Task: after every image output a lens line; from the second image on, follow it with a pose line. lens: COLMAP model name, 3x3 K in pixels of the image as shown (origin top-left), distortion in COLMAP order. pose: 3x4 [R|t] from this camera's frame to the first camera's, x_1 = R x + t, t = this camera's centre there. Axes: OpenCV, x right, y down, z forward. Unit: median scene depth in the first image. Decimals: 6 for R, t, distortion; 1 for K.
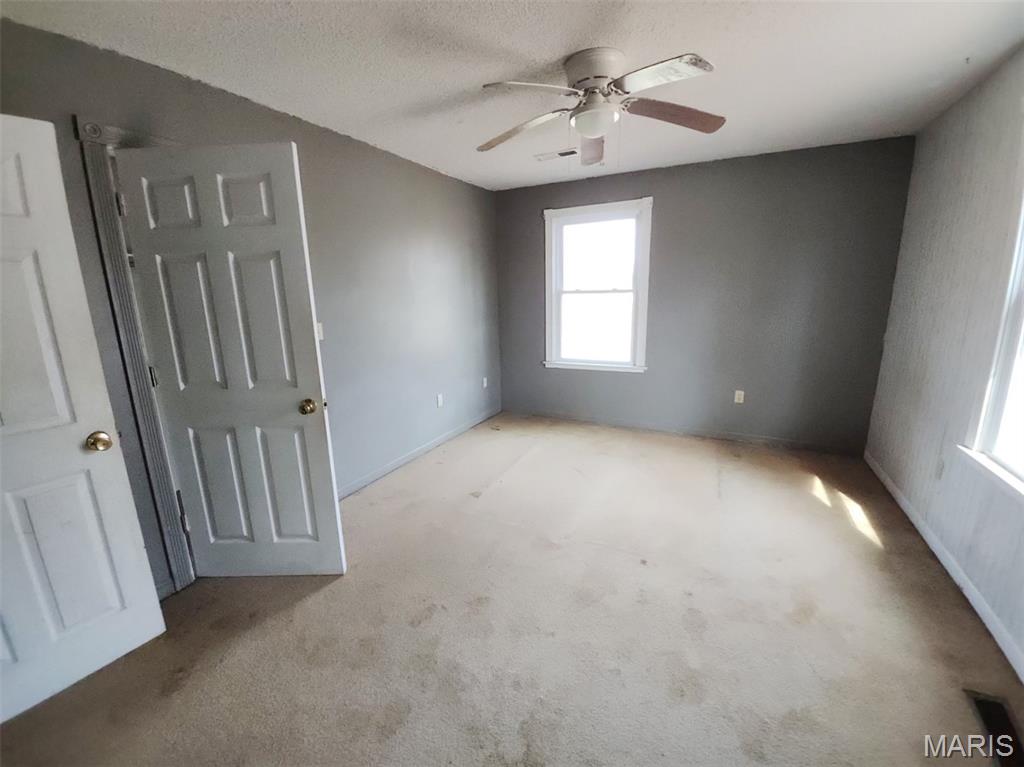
lens RADIAL K [[408.6, 0, 512.9], [0, 408.6, 379.0], [0, 0, 1]] dist [-0.011499, -0.000064]
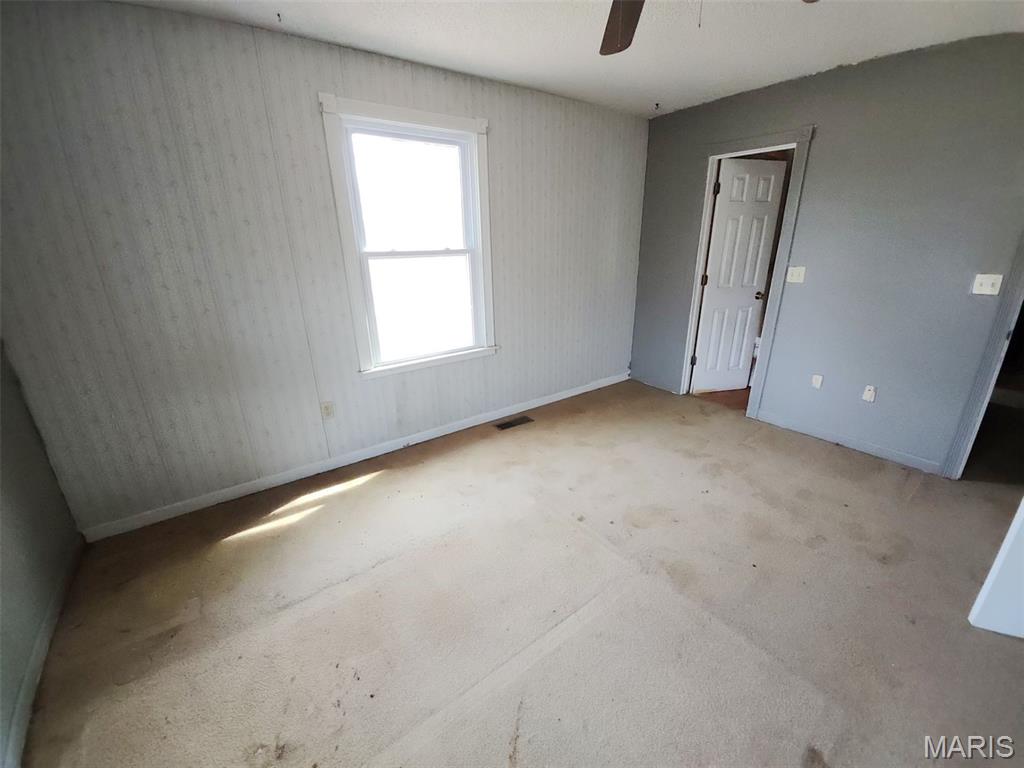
lens RADIAL K [[408.6, 0, 512.9], [0, 408.6, 379.5], [0, 0, 1]] dist [-0.011499, -0.000064]
pose [[-0.889664, -0.108718, 0.443484, 0.056121], [0.134897, 0.865311, 0.482742, -0.346656], [-0.436234, 0.489303, -0.755171, 1.576934]]
